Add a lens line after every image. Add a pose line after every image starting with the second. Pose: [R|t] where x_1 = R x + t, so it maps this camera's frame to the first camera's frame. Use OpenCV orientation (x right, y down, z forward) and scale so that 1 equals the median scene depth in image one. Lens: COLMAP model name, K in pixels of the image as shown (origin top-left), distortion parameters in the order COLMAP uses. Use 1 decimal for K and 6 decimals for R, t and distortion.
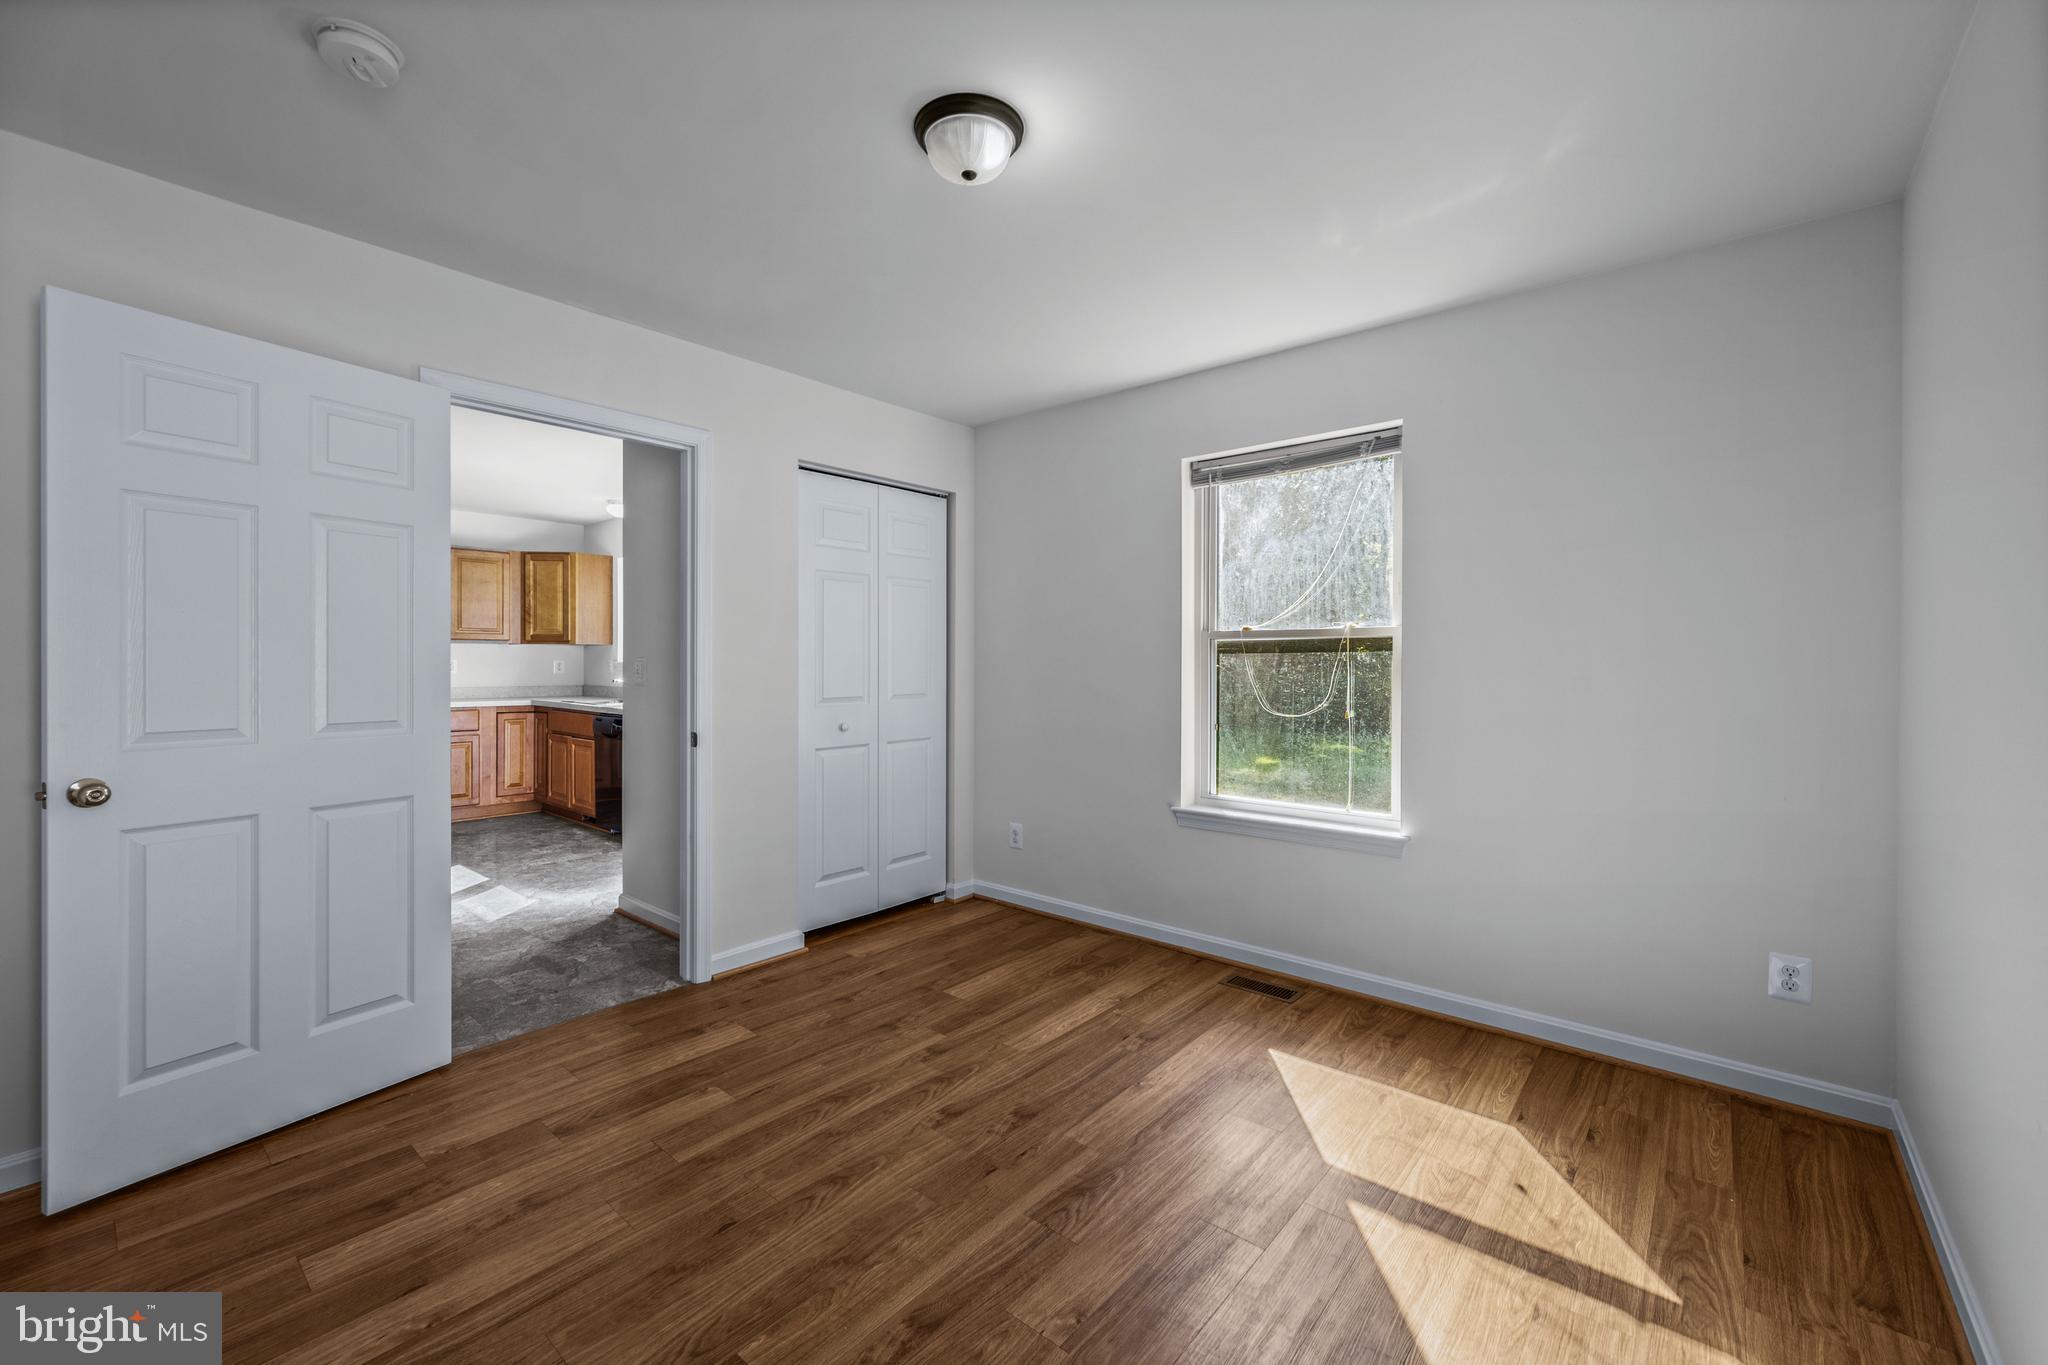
lens RADIAL K [[829.5, 0, 1025.1], [0, 829.5, 670.4], [0, 0, 1]] dist [-0.001155, 0.000627]
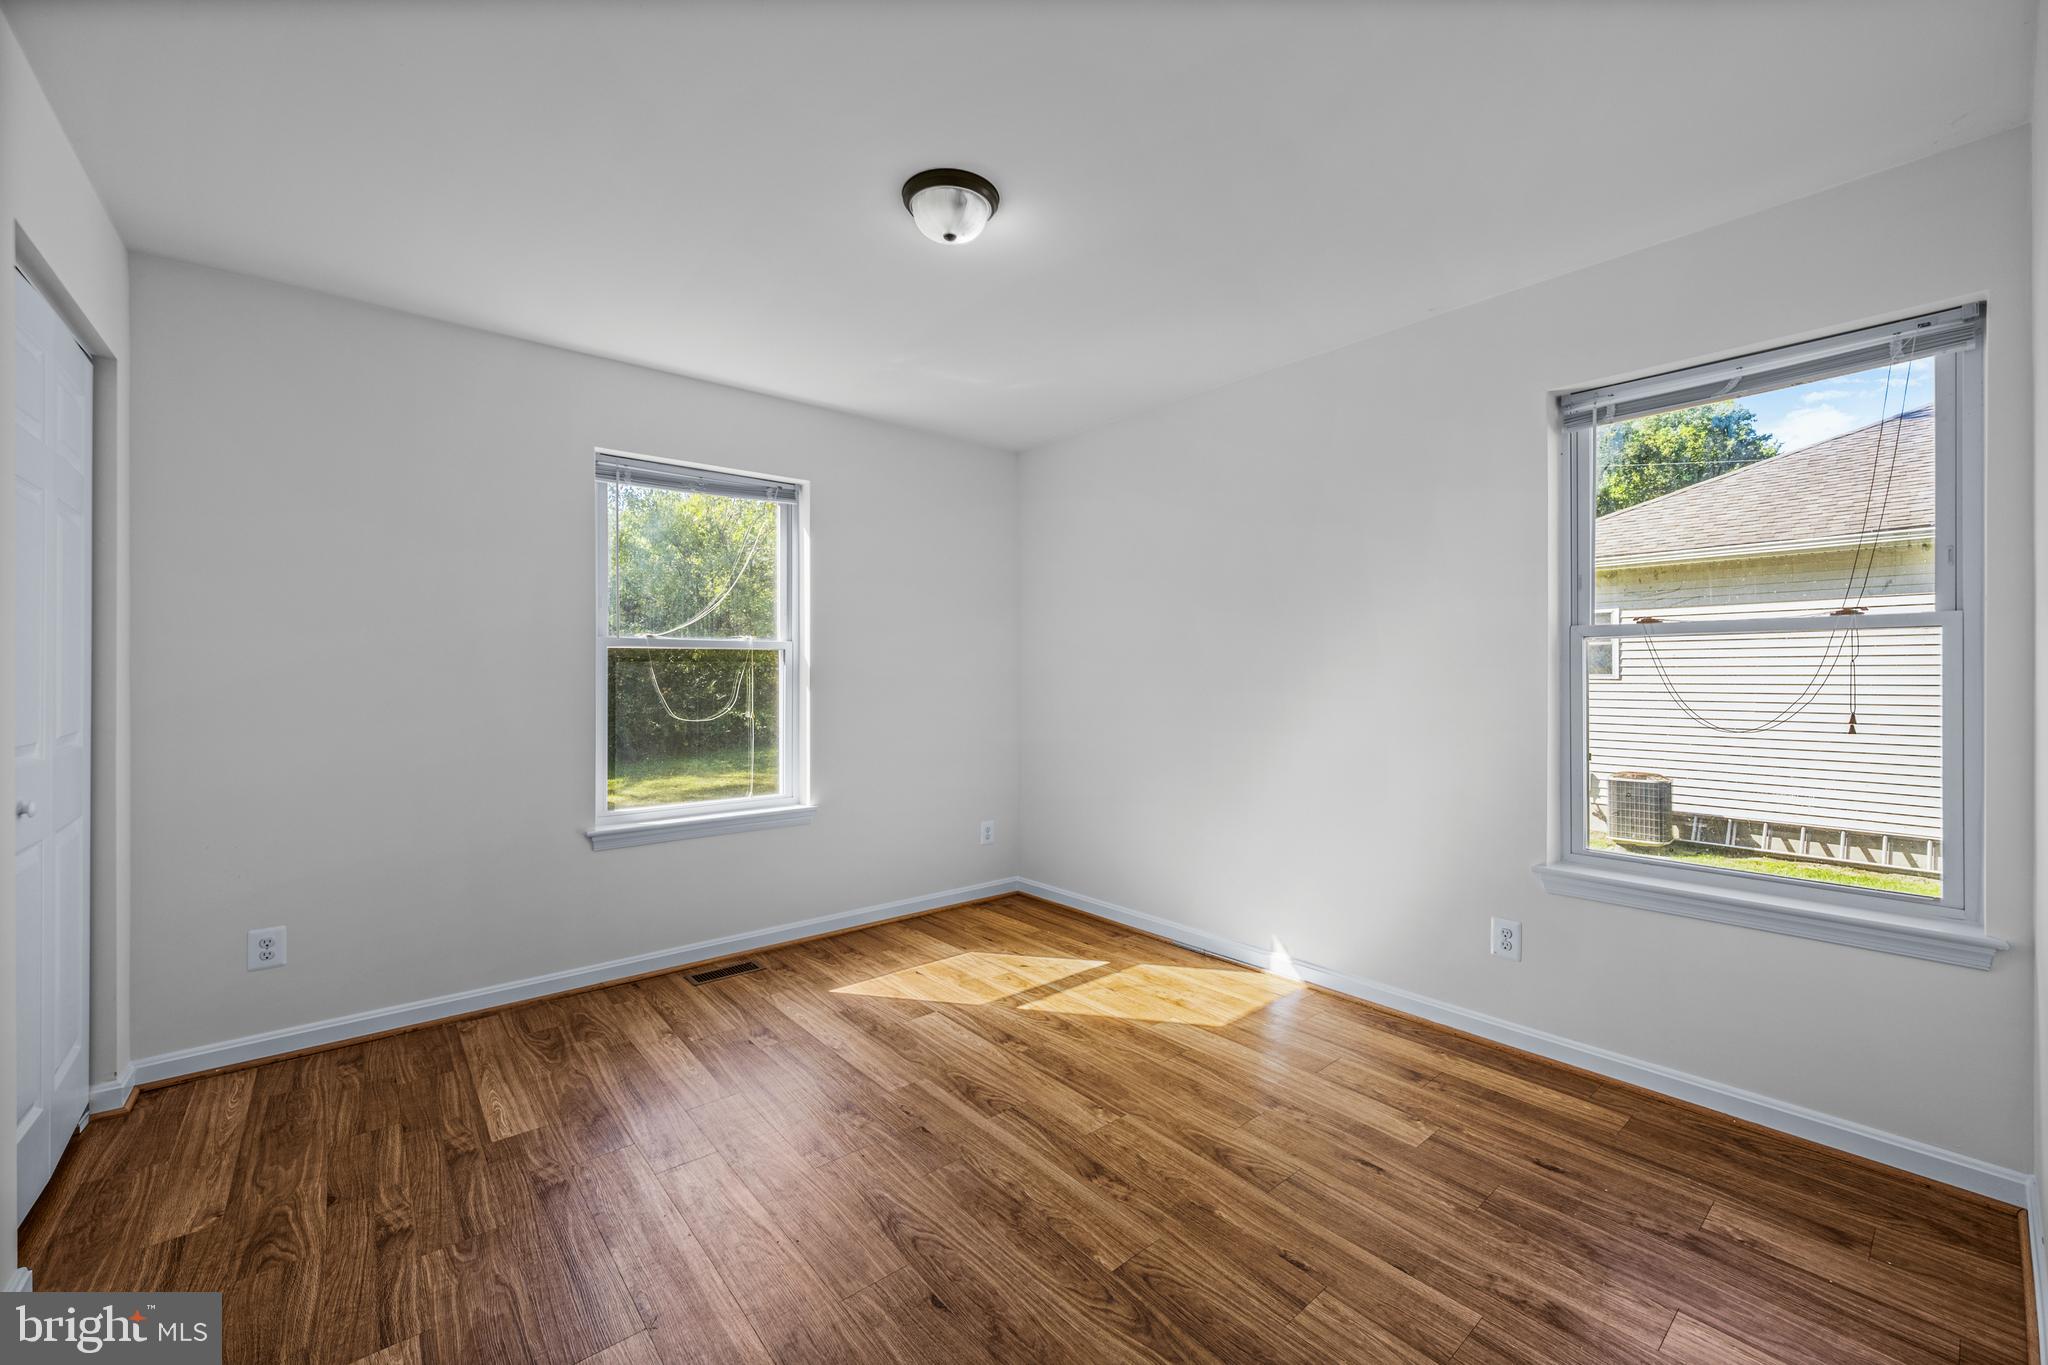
lens RADIAL K [[829.5, 0, 1018.5], [0, 829.5, 680.2], [0, 0, 1]] dist [-0.001155, 0.000627]
pose [[0.162193, -0.011954, 0.986687, -0.797903], [0.012939, 0.999866, 0.009987, -0.003083], [-0.986674, 0.011147, 0.162326, 0.499301]]
